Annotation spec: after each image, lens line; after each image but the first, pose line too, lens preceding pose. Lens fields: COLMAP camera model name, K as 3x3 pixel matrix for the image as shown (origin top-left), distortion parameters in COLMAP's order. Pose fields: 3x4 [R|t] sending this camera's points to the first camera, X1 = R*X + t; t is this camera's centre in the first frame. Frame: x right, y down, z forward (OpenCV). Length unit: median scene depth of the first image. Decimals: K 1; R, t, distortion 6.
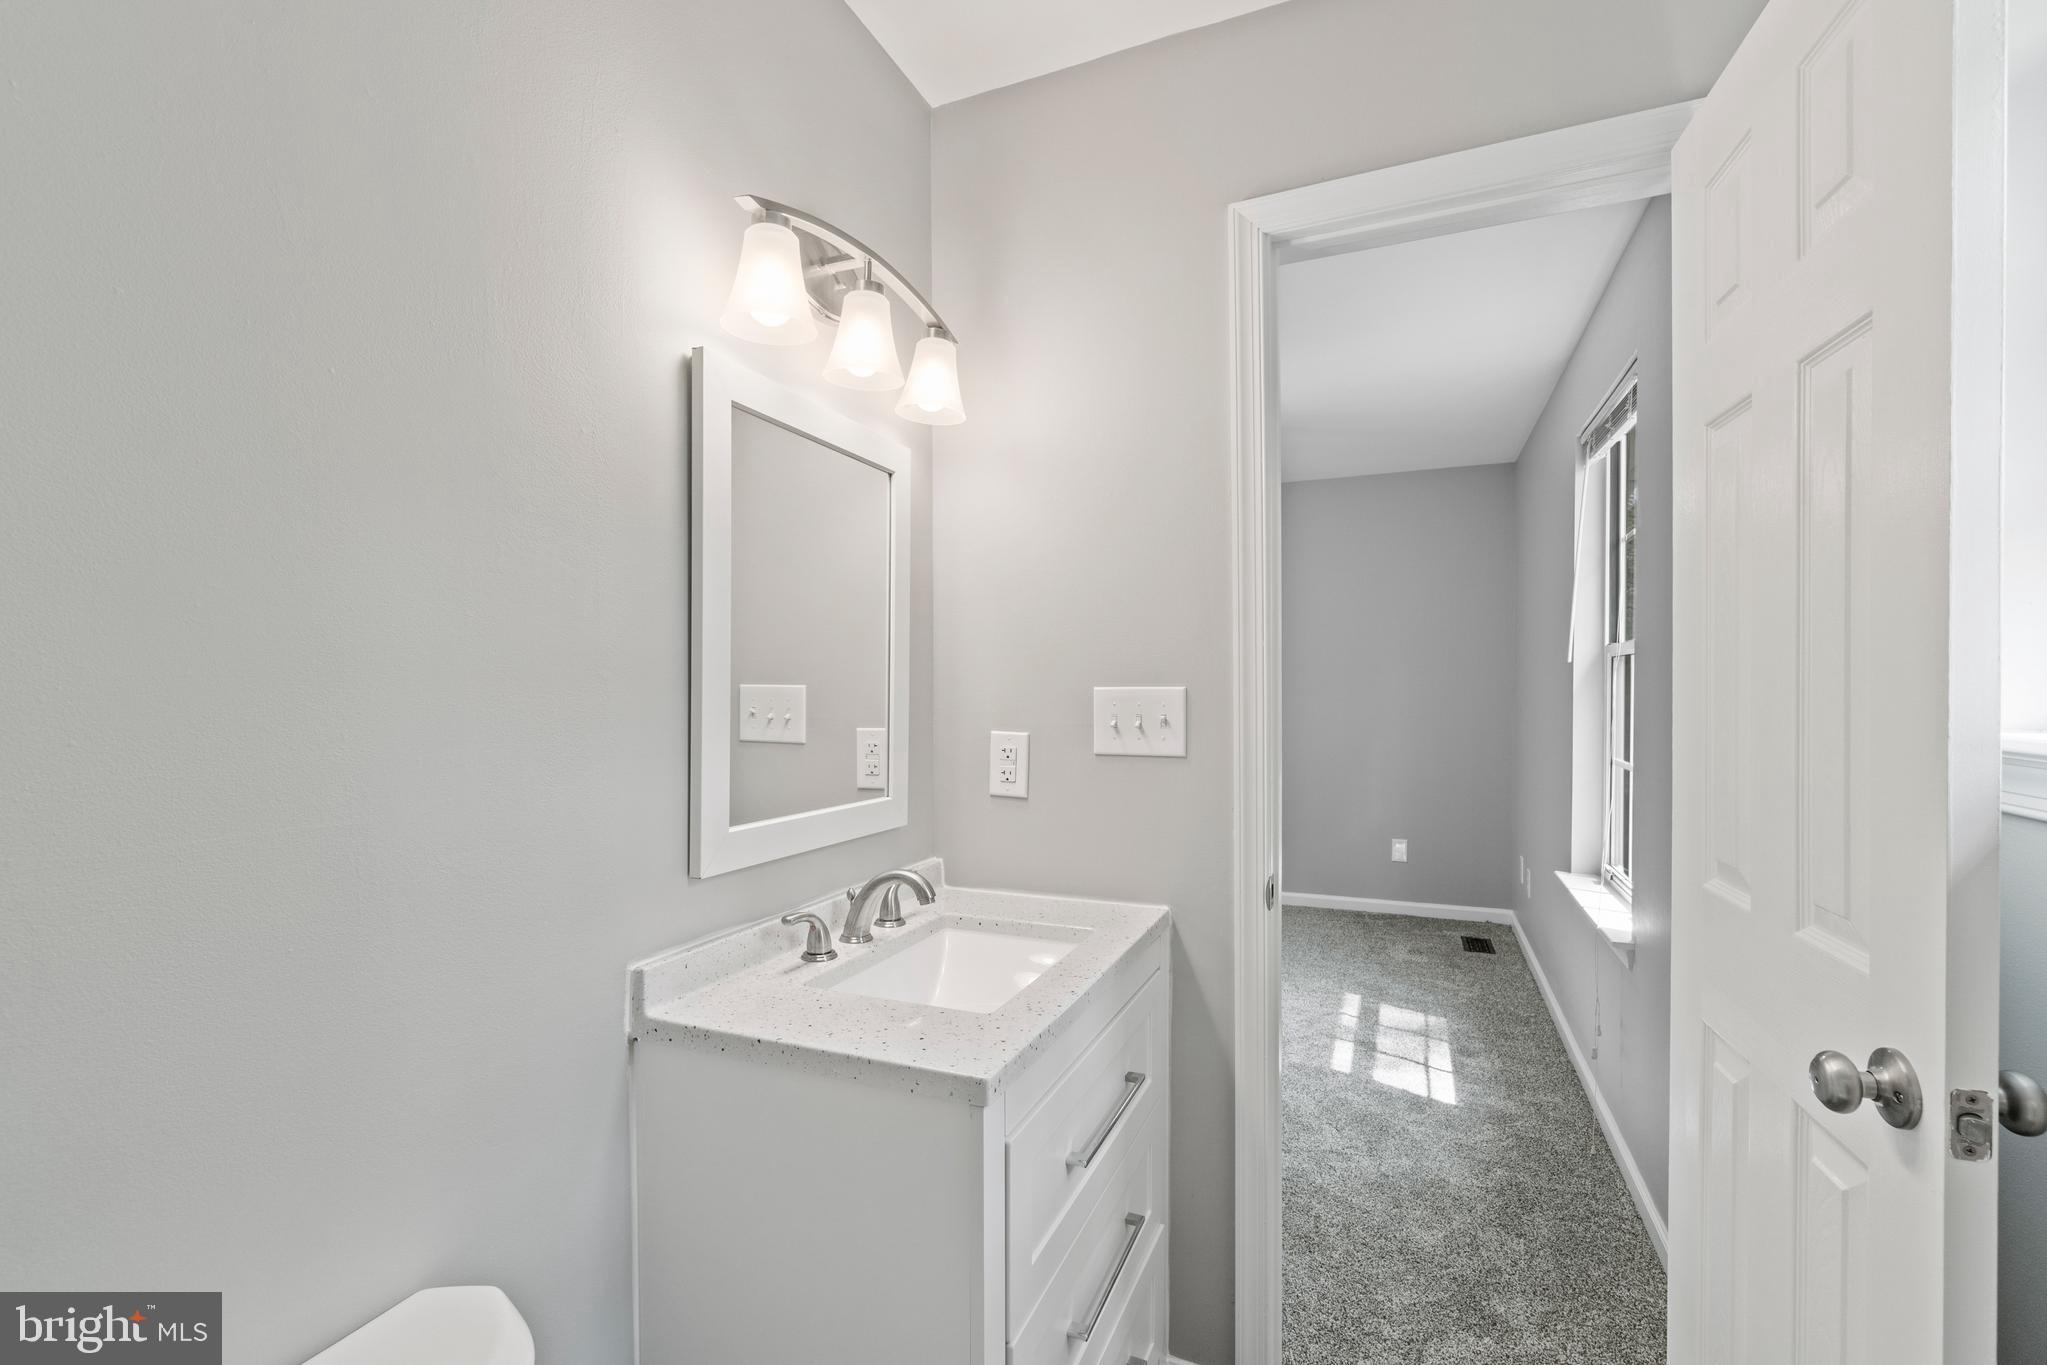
lens RADIAL K [[901.5, 0, 1021.9], [0, 901.5, 689.8], [0, 0, 1]] dist [-0.002563, 0.000707]
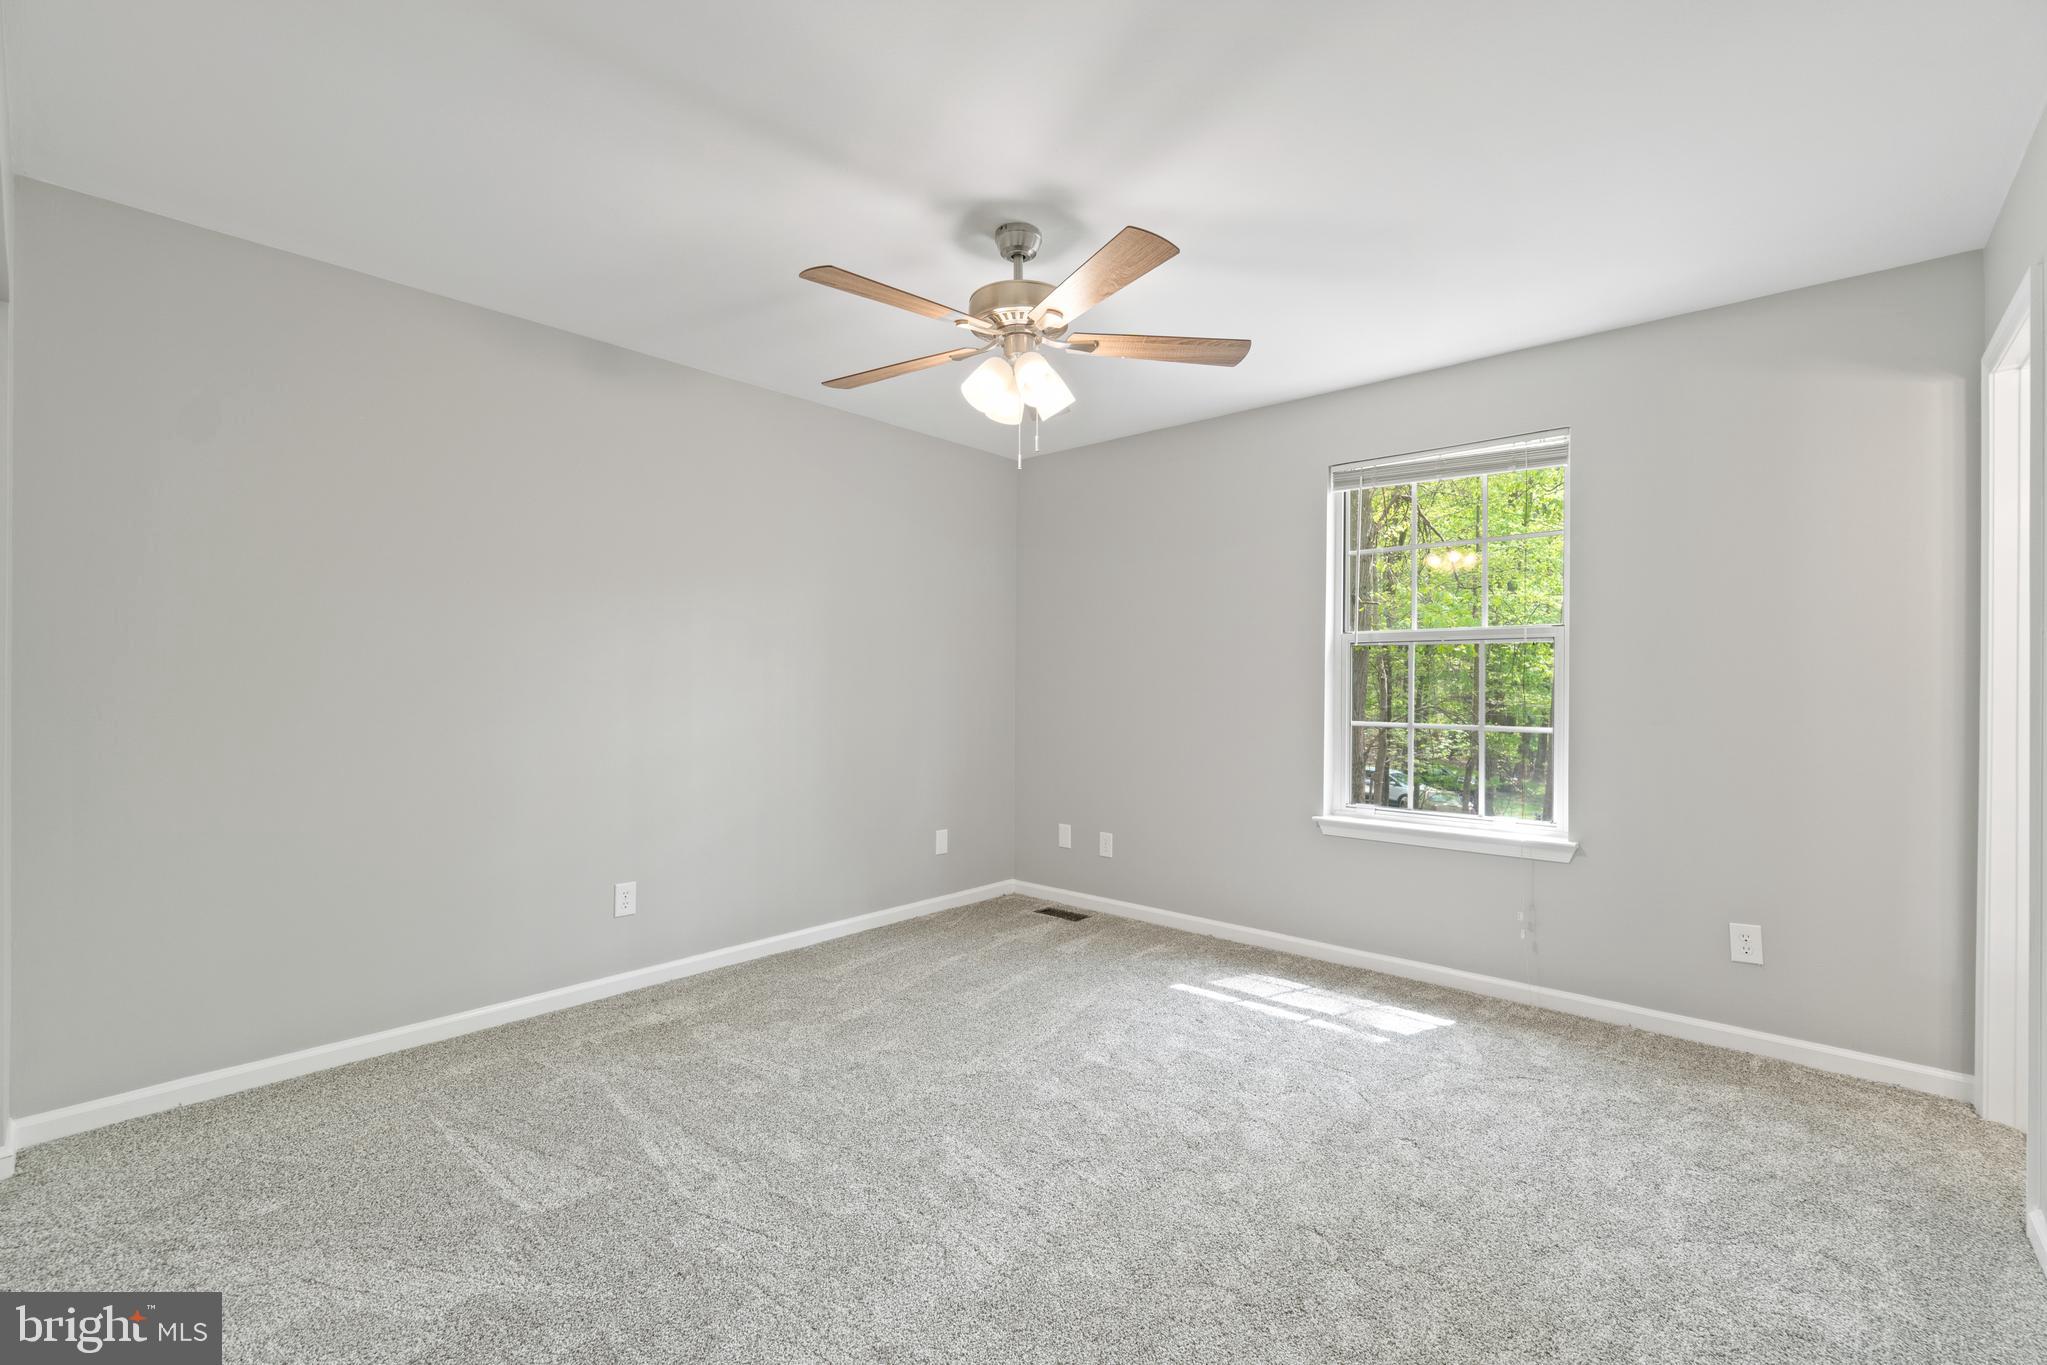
lens RADIAL K [[901.5, 0, 1021.9], [0, 901.5, 689.8], [0, 0, 1]] dist [-0.002563, 0.000707]
pose [[0.315476, -0.012586, 0.948850, -0.575767], [-0.003298, 0.999891, 0.014360, 0.010507], [-0.948928, -0.007660, 0.315401, 0.835258]]
